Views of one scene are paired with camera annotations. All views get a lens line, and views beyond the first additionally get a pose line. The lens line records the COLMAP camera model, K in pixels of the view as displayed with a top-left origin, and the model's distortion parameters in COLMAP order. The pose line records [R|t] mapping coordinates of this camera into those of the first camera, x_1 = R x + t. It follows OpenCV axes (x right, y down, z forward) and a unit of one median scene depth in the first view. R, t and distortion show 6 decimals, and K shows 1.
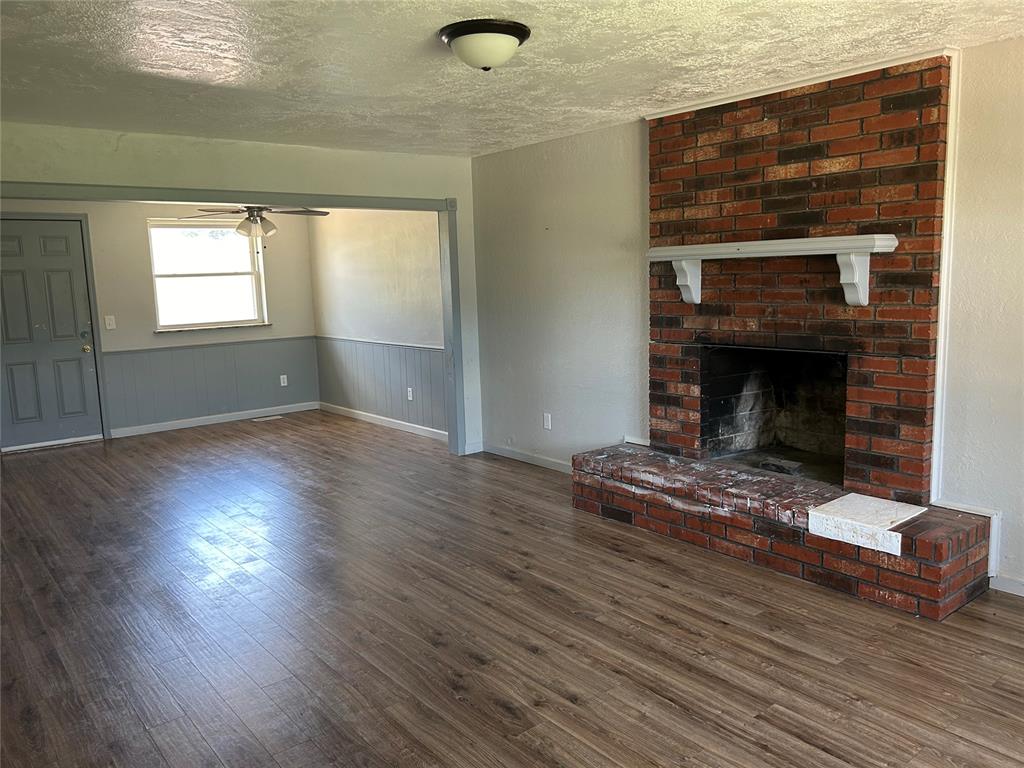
lens RADIAL K [[776.1, 0, 515.6], [0, 776.1, 385.1], [0, 0, 1]] dist [0.006817, 0.002164]
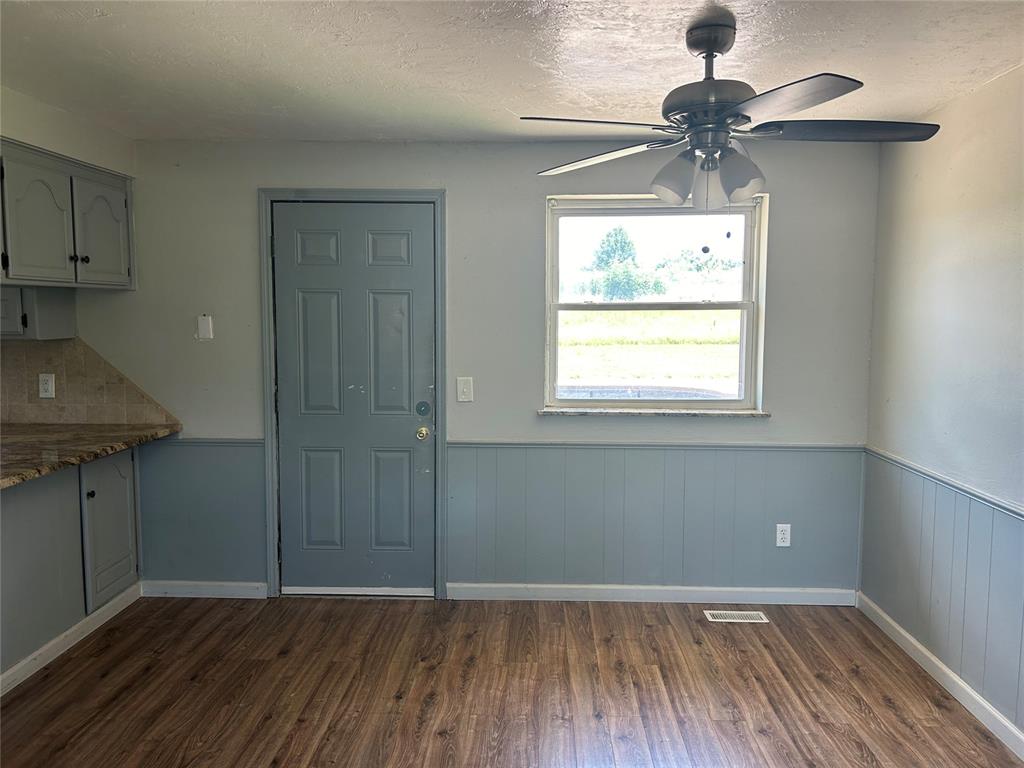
lens RADIAL K [[776.1, 0, 515.0], [0, 776.1, 384.9], [0, 0, 1]] dist [0.006817, 0.002164]
pose [[0.757908, 0.092757, -0.645734, -0.139951], [-0.115953, 0.993233, 0.006577, -0.087260], [0.641974, 0.069890, 0.763534, 0.584325]]
